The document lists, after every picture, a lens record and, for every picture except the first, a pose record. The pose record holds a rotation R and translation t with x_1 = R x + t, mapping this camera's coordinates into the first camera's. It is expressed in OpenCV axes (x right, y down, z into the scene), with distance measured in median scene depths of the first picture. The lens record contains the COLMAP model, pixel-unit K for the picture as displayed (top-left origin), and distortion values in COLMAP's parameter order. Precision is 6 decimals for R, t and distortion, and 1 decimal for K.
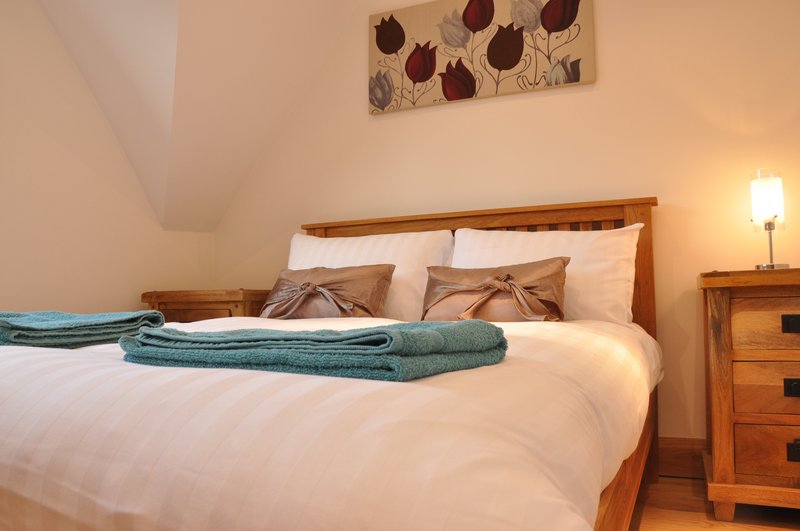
lens RADIAL K [[625.1, 0, 401.6], [0, 625.1, 270.1], [0, 0, 1]] dist [-0.156397, 0.120268]
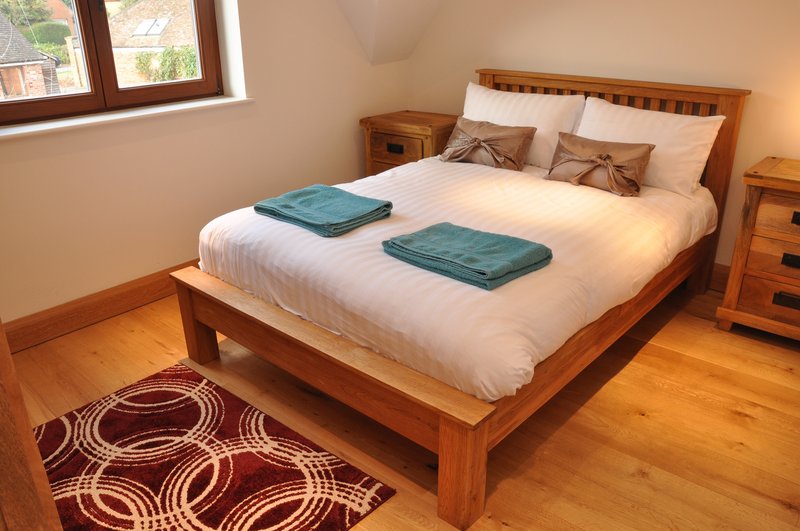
lens RADIAL K [[625.1, 0, 399.6], [0, 625.1, 268.3], [0, 0, 1]] dist [-0.156397, 0.120268]
pose [[0.954839, 0.121608, -0.271097, 0.121602], [0.007777, 0.901866, 0.431946, -0.362204], [0.297021, -0.414547, 0.860191, -0.475341]]
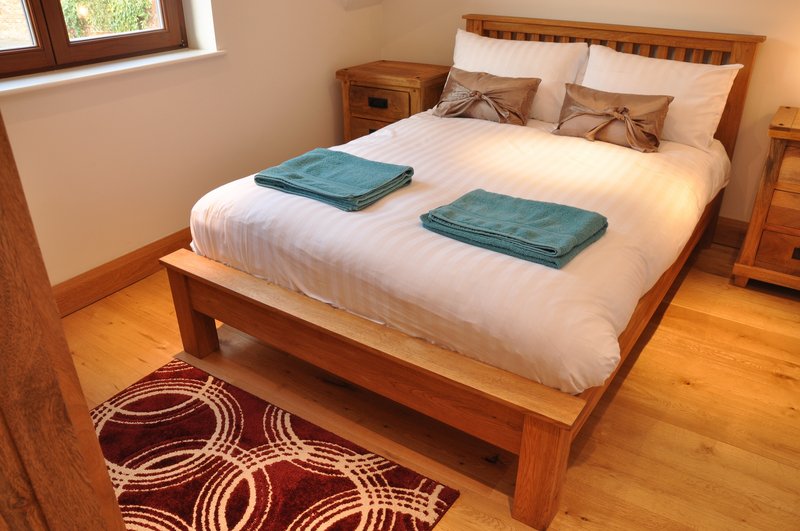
lens RADIAL K [[625.1, 0, 398.1], [0, 625.1, 267.9], [0, 0, 1]] dist [-0.156397, 0.120268]
pose [[0.984098, 0.093450, -0.151054, -0.083484], [-0.004253, 0.862569, 0.505922, -0.352186], [0.177573, -0.497235, 0.849250, -0.395864]]
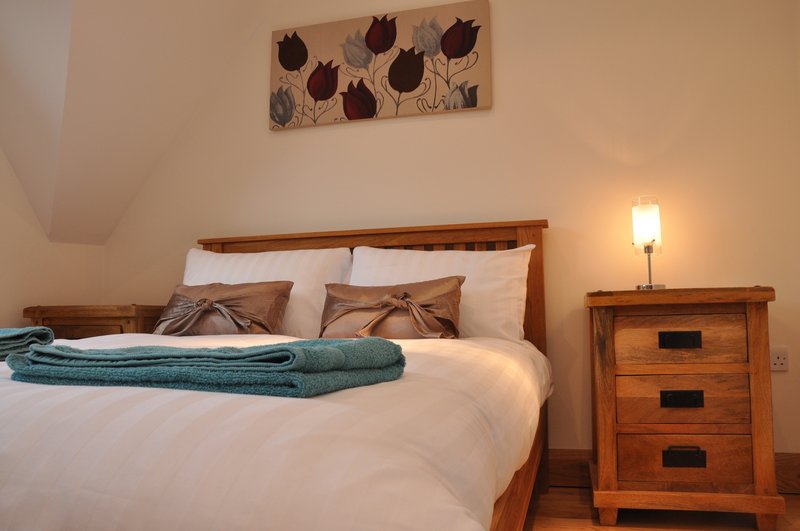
lens RADIAL K [[625.1, 0, 399.2], [0, 625.1, 270.2], [0, 0, 1]] dist [-0.156397, 0.120268]
pose [[0.986929, 0.013827, 0.160559, -0.003896], [-0.009538, 0.999578, -0.027454, -0.001203], [-0.160871, 0.025563, 0.986644, -0.010635]]
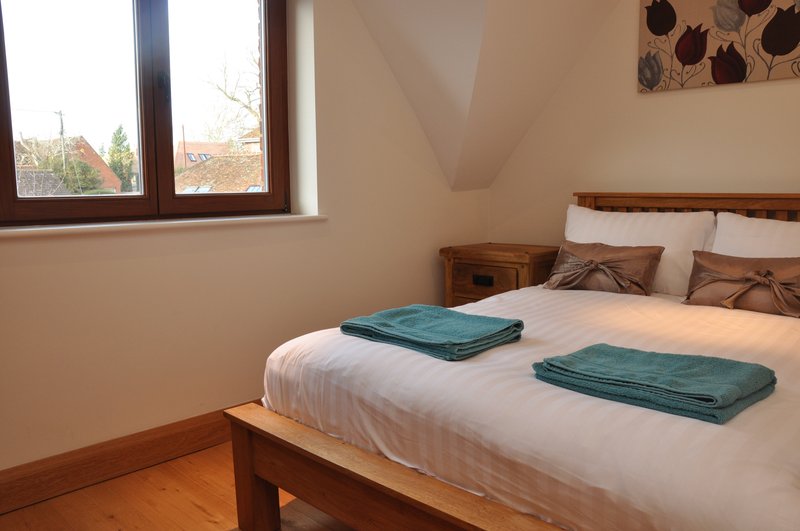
lens RADIAL K [[625.1, 0, 400.5], [0, 625.1, 282.1], [0, 0, 1]] dist [-0.156397, 0.120268]
pose [[0.942226, 0.056897, -0.330109, -0.107945], [0.008436, 0.981126, 0.193185, -0.190508], [0.334870, -0.184809, 0.923963, -0.288708]]
